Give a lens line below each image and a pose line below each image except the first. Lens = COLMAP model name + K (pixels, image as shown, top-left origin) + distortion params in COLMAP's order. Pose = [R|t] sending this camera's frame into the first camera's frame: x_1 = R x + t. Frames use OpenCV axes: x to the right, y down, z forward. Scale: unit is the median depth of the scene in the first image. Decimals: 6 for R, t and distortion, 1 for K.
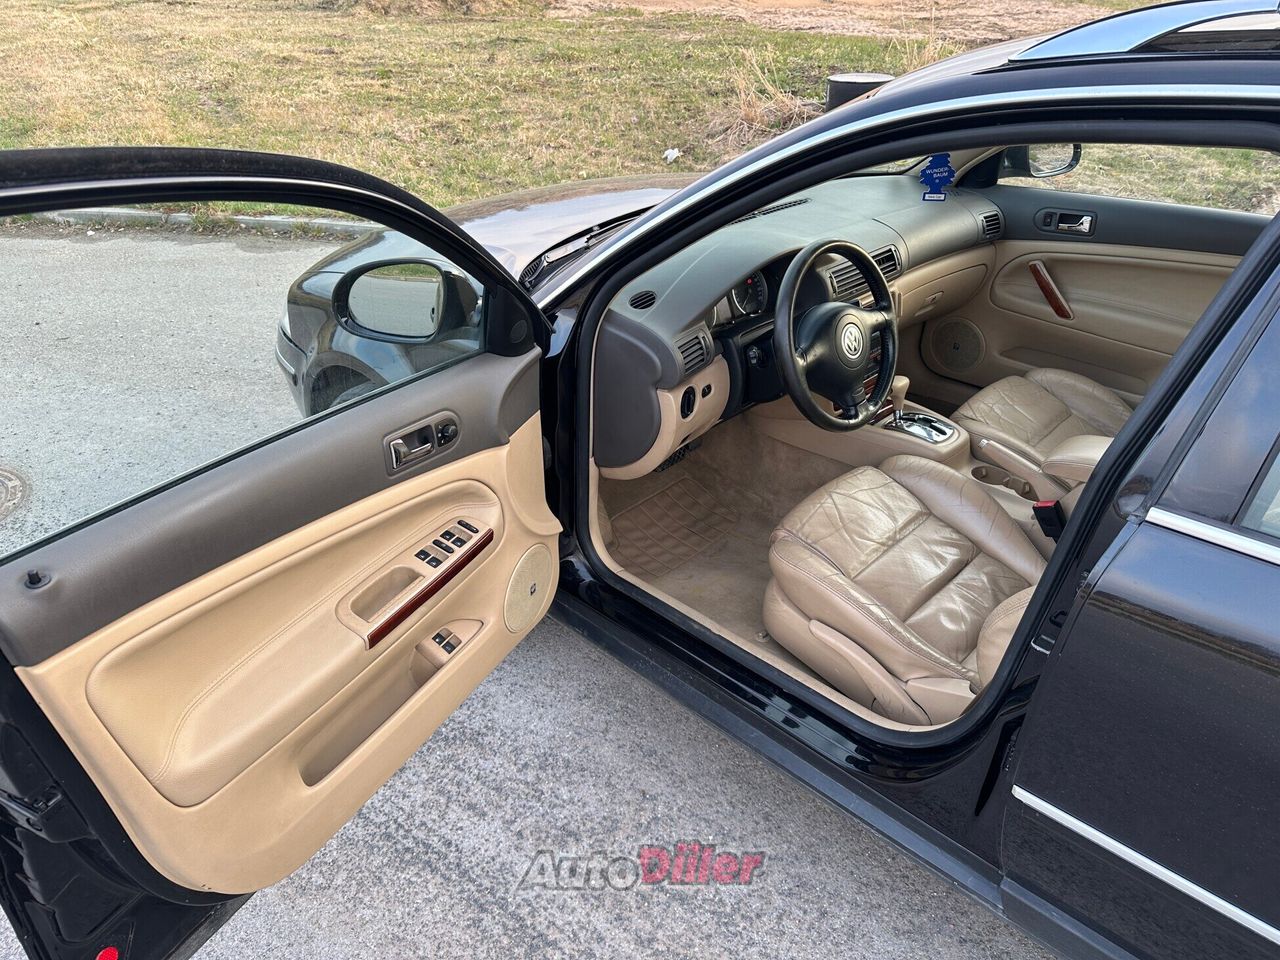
lens RADIAL K [[896.2, 0, 640.0], [0, 896.2, 480.0], [0, 0, 1]] dist [0.068660, -0.102792]
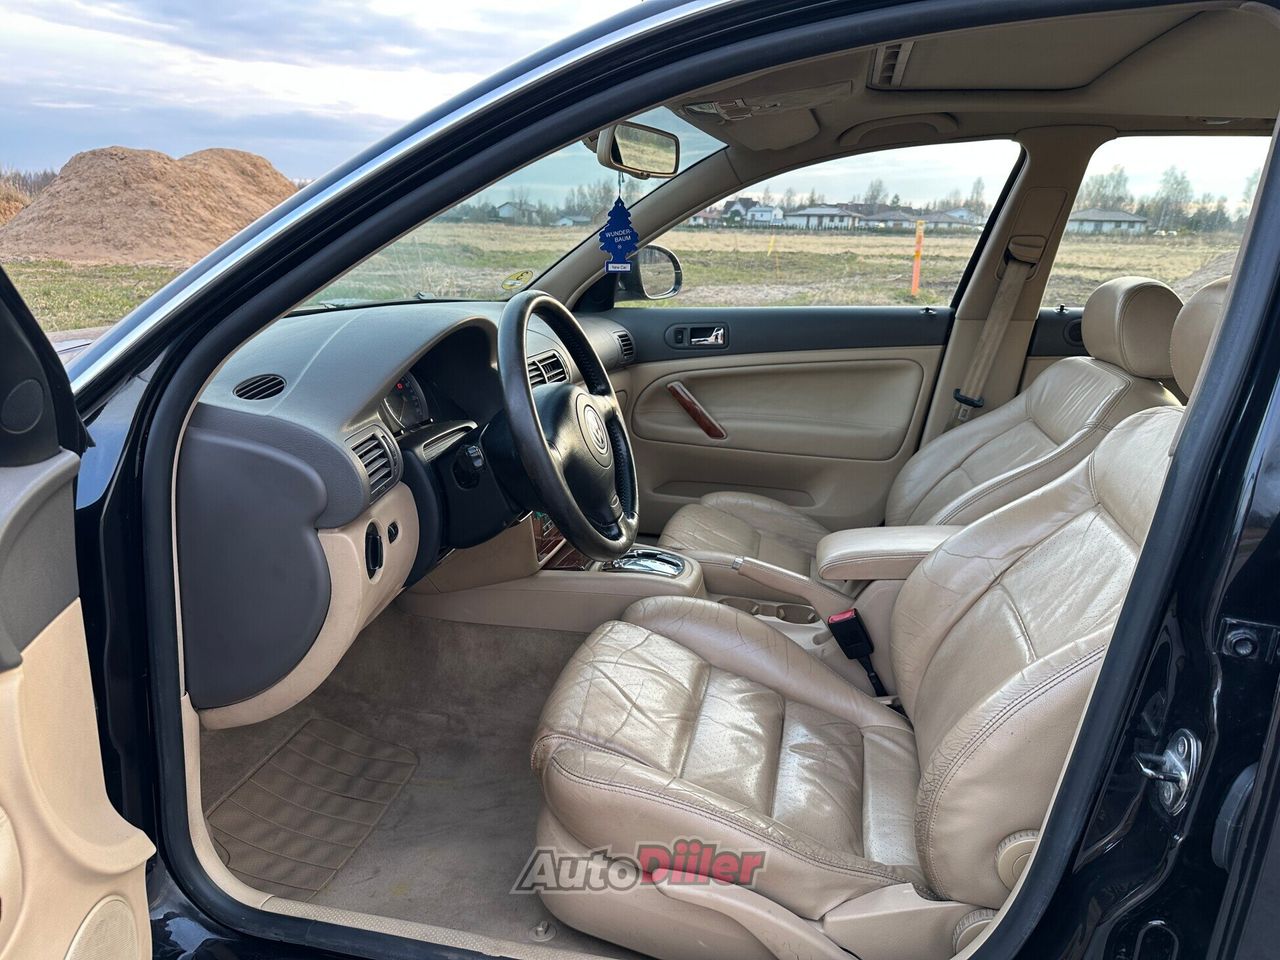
lens RADIAL K [[896.2, 0, 640.0], [0, 896.2, 480.0], [0, 0, 1]] dist [0.068660, -0.102792]
pose [[0.847249, -0.107613, 0.520182, -0.078910], [0.240559, 0.950822, -0.195111, 0.020389], [-0.473604, 0.290442, 0.831470, 0.343094]]
